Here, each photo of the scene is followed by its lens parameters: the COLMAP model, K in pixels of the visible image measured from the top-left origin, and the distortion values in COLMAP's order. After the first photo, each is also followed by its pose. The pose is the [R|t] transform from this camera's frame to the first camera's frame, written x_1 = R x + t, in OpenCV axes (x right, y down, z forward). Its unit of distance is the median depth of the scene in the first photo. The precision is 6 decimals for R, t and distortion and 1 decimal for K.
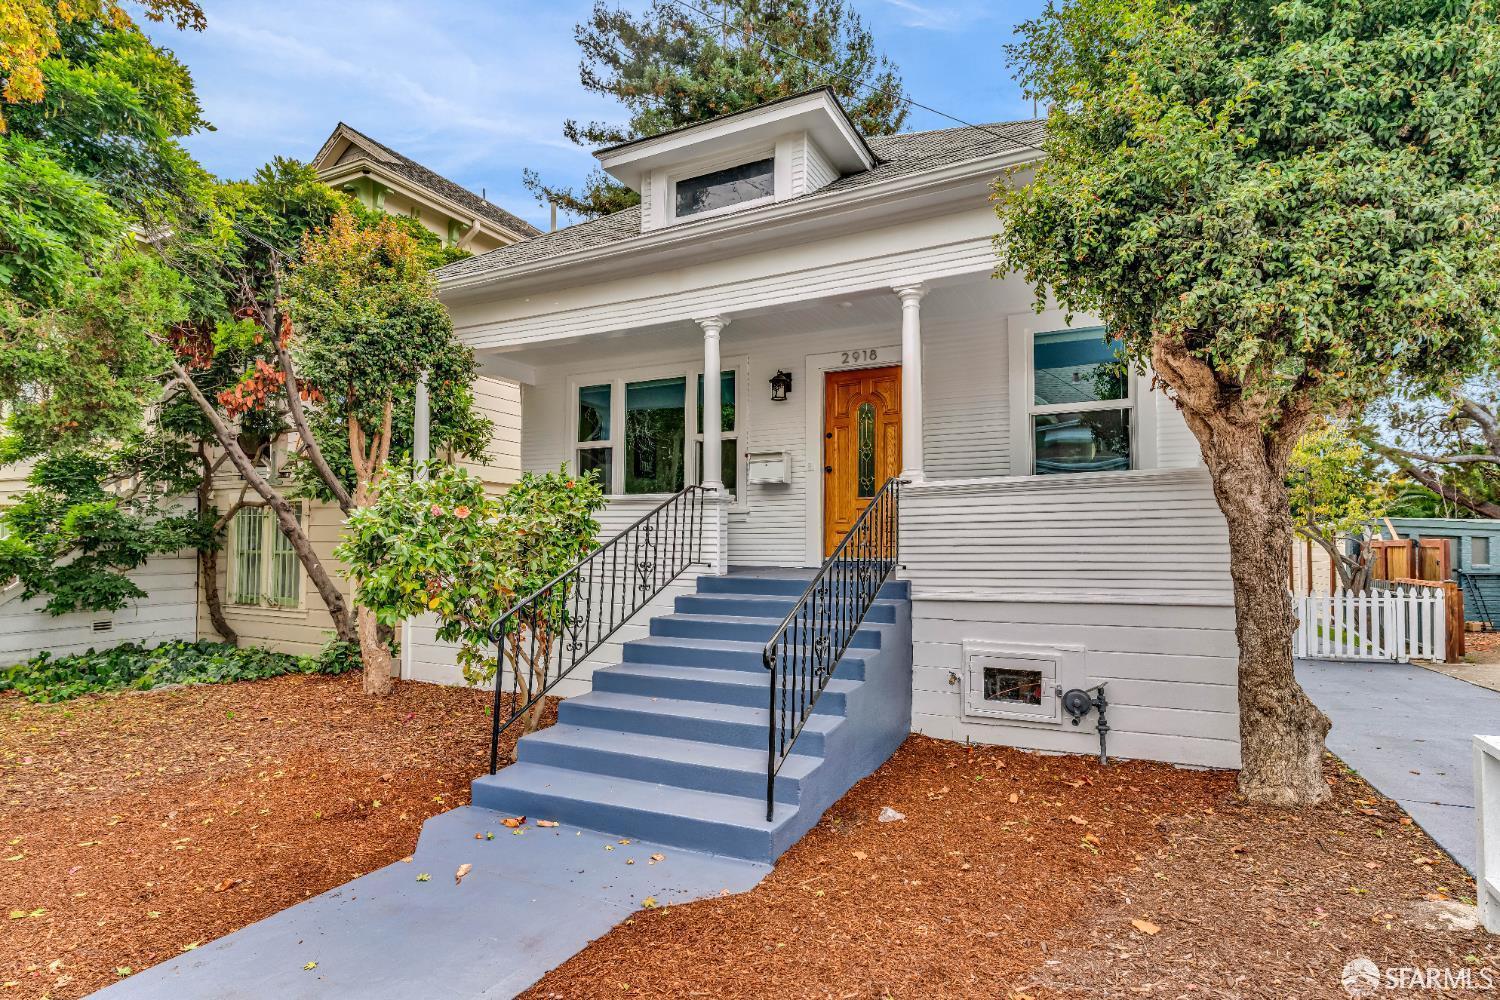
lens RADIAL K [[722.3, 0, 752.5], [0, 722.3, 505.2], [0, 0, 1]] dist [-0.006972, 0.000945]
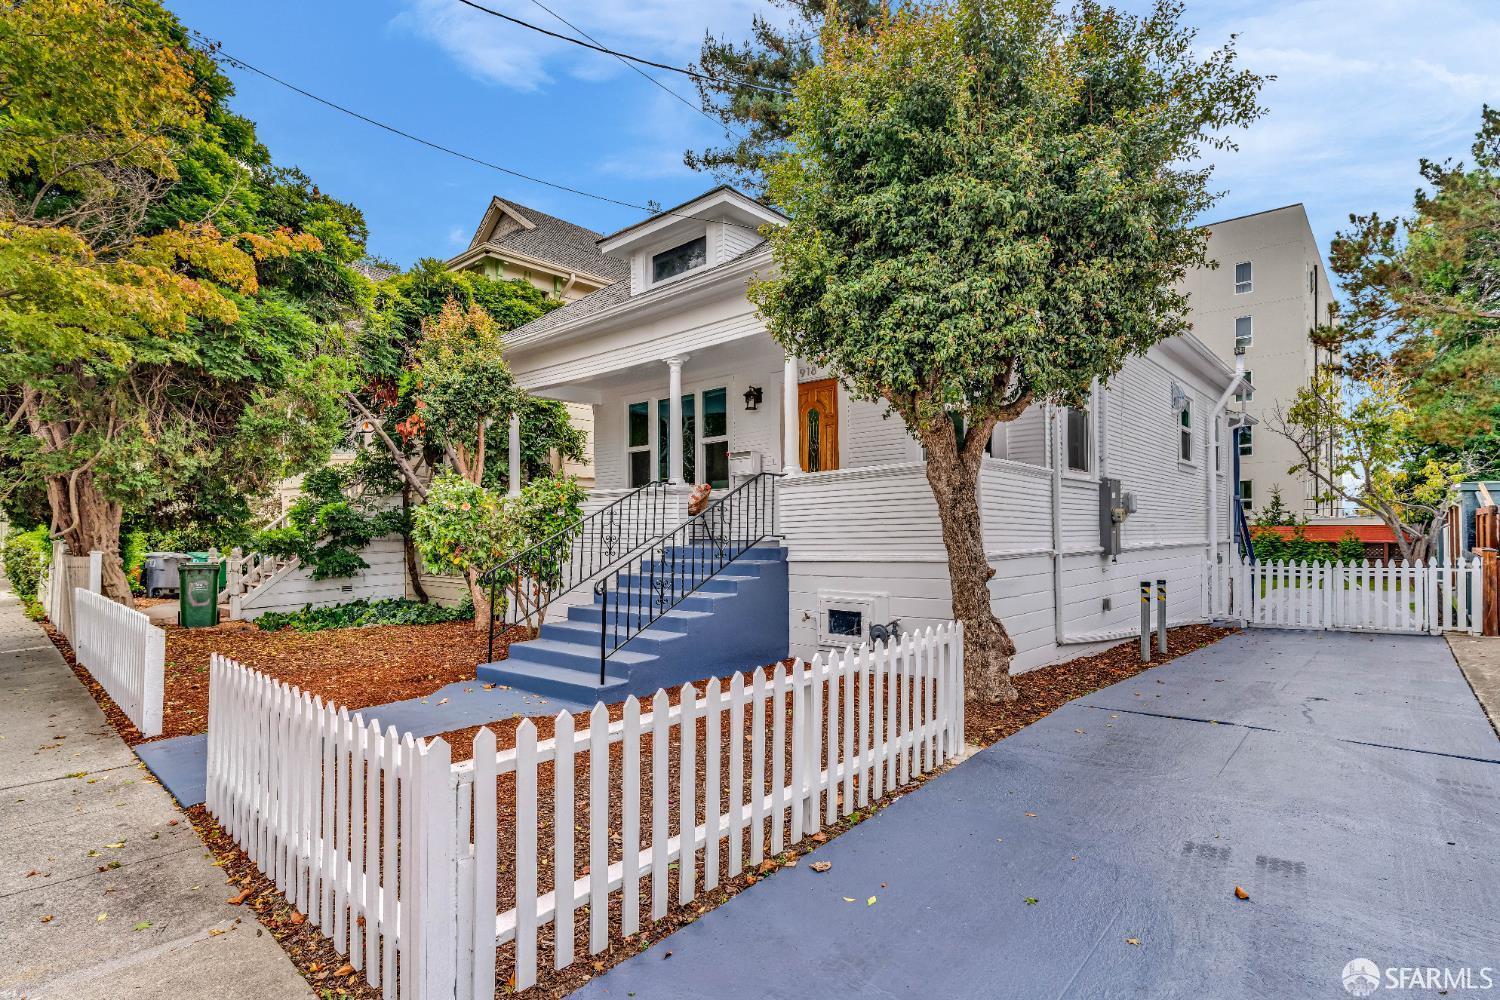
lens RADIAL K [[744.9, 0, 750.1], [0, 744.9, 504.0], [0, 0, 1]] dist [-0.003293, 0.004979]
pose [[0.958789, -0.025337, -0.282986, 0.391747], [0.032040, 0.999304, 0.019085, -0.004257], [0.282305, -0.027365, 0.958934, -0.259204]]
